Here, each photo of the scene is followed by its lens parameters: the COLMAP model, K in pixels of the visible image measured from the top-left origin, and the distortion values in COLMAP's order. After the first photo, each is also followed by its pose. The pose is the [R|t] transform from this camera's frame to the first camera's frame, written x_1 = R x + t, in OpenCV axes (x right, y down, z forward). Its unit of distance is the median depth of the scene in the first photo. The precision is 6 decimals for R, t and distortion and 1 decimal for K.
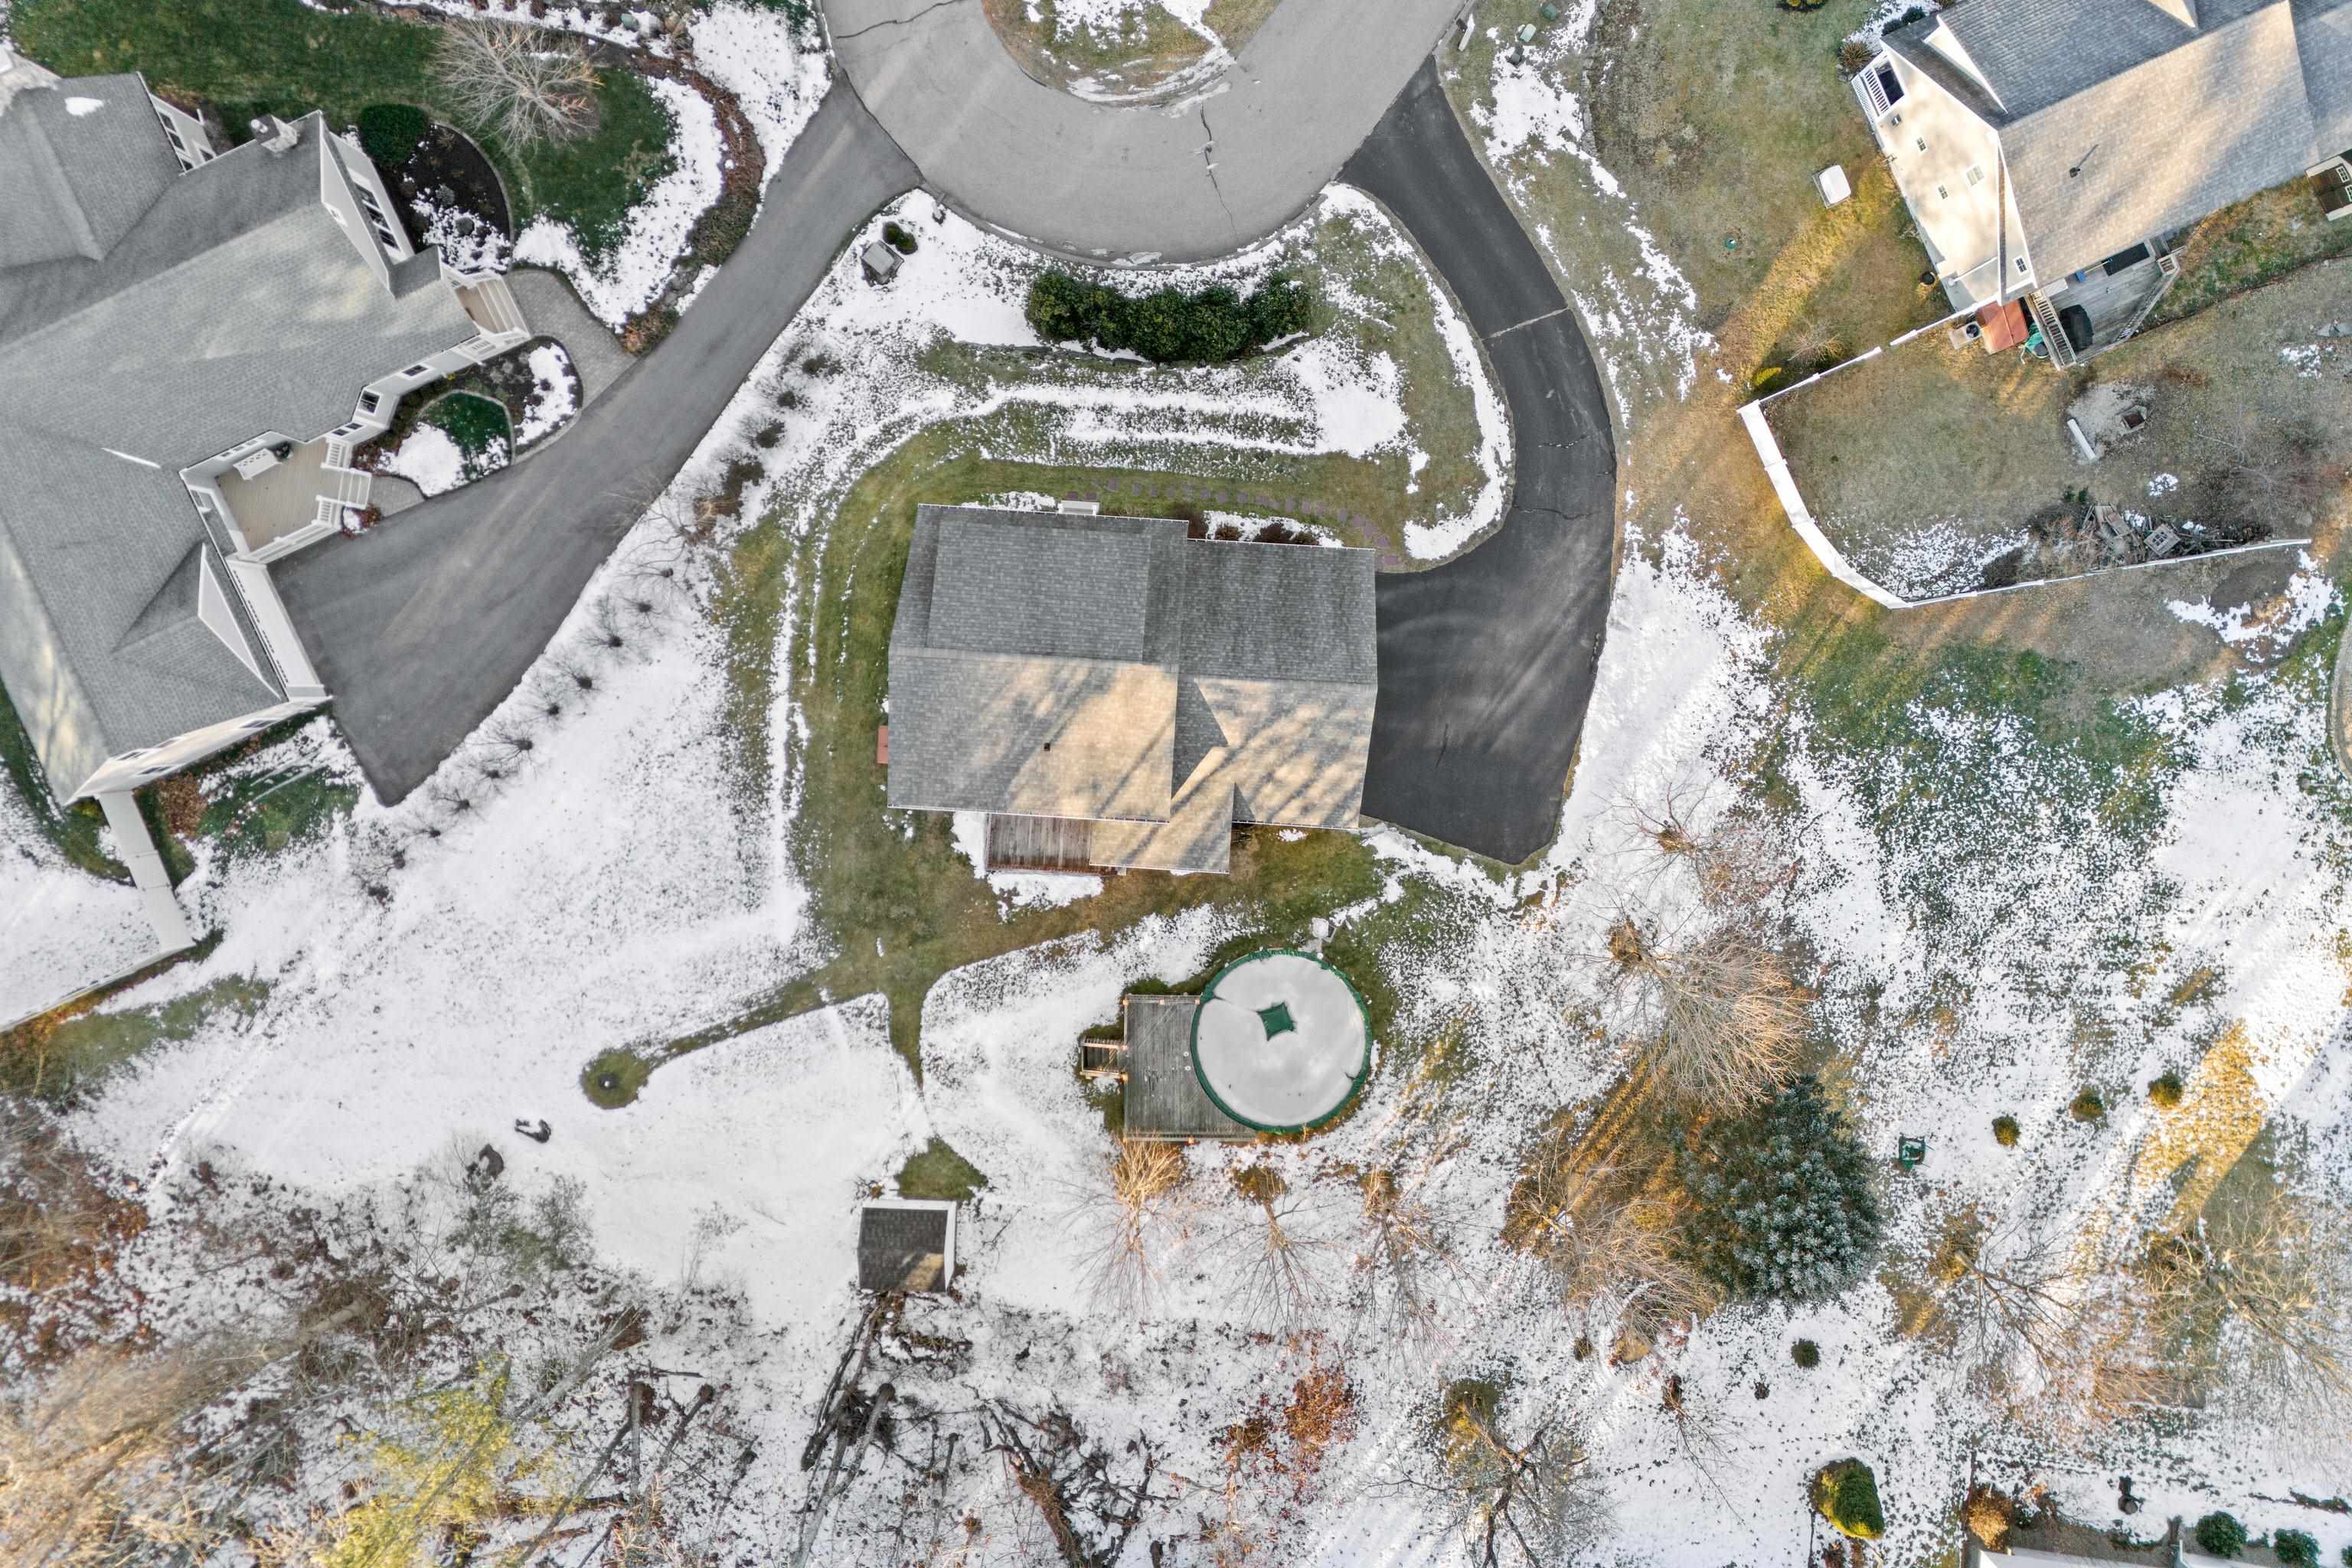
lens RADIAL K [[1738.2, 0, 1142.0], [0, 1738.2, 783.2], [0, 0, 1]] dist [0.156285, -0.219097]
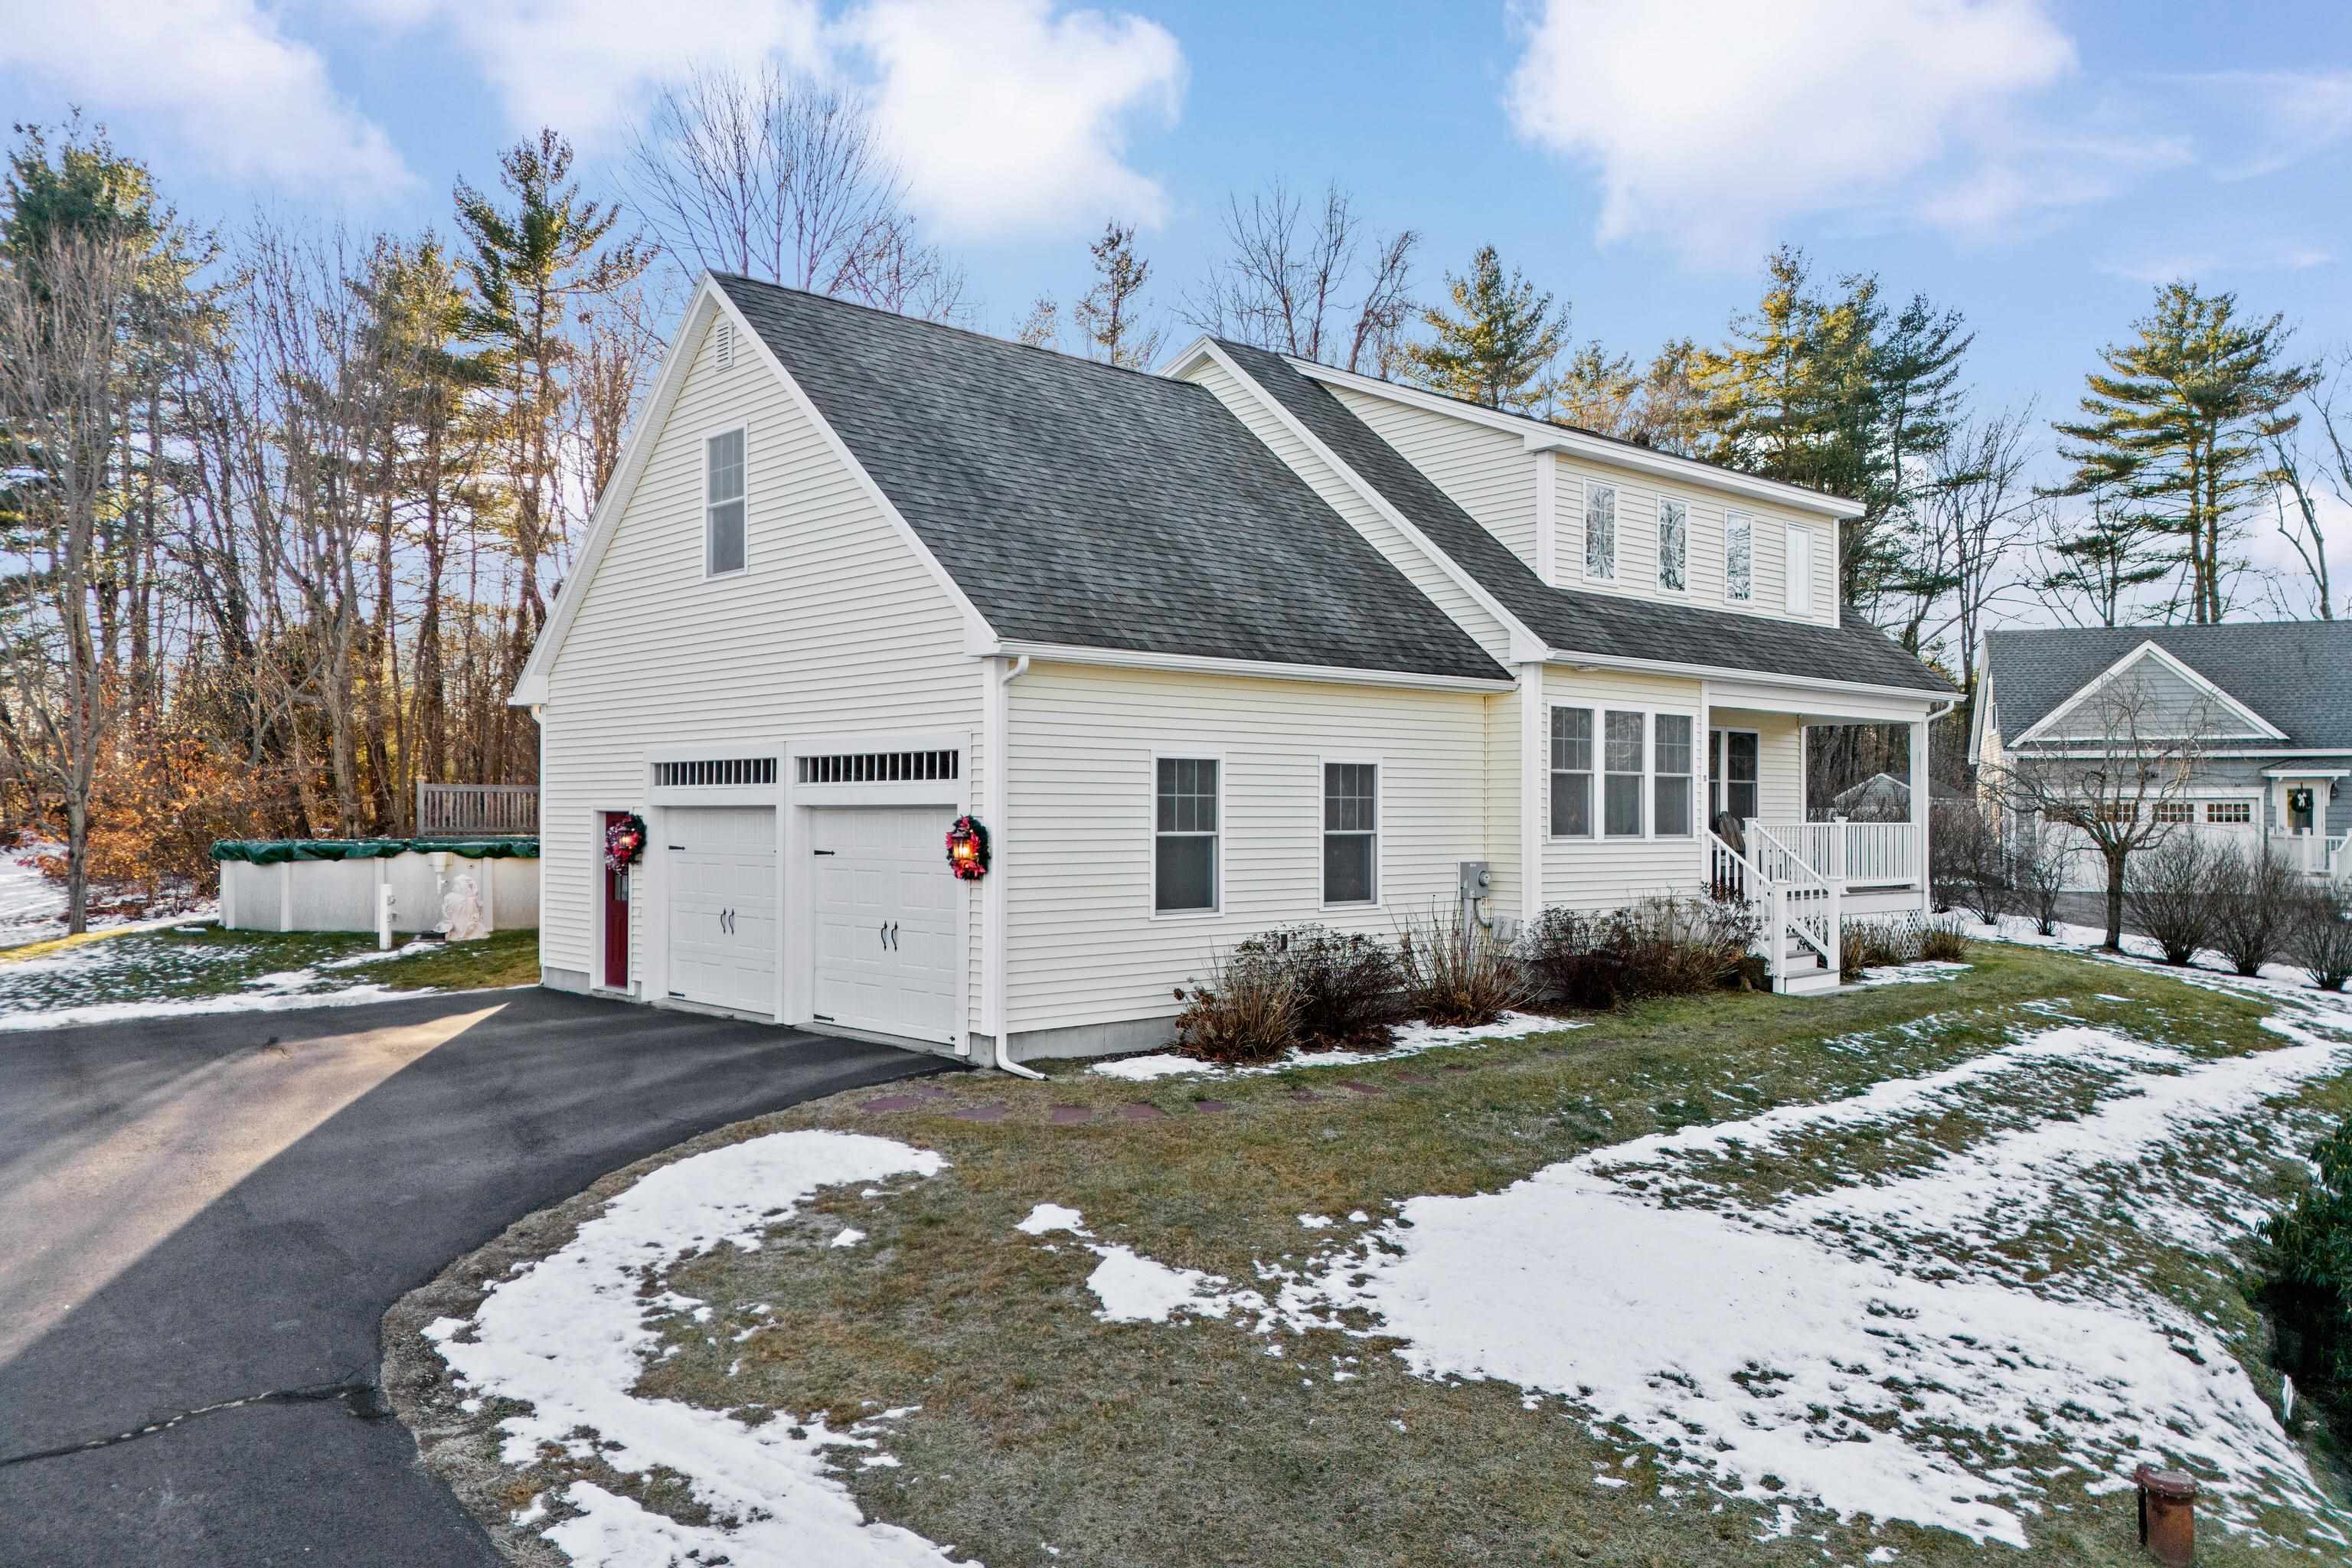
lens RADIAL K [[1724.9, 0, 1171.7], [0, 1724.9, 788.9], [0, 0, 1]] dist [0.079769, -0.069310]
pose [[-0.699071, -0.000299, -0.715052, 0.260415], [-0.715036, 0.006942, 0.699053, -0.287847], [0.004755, 0.999976, -0.005067, 0.954966]]
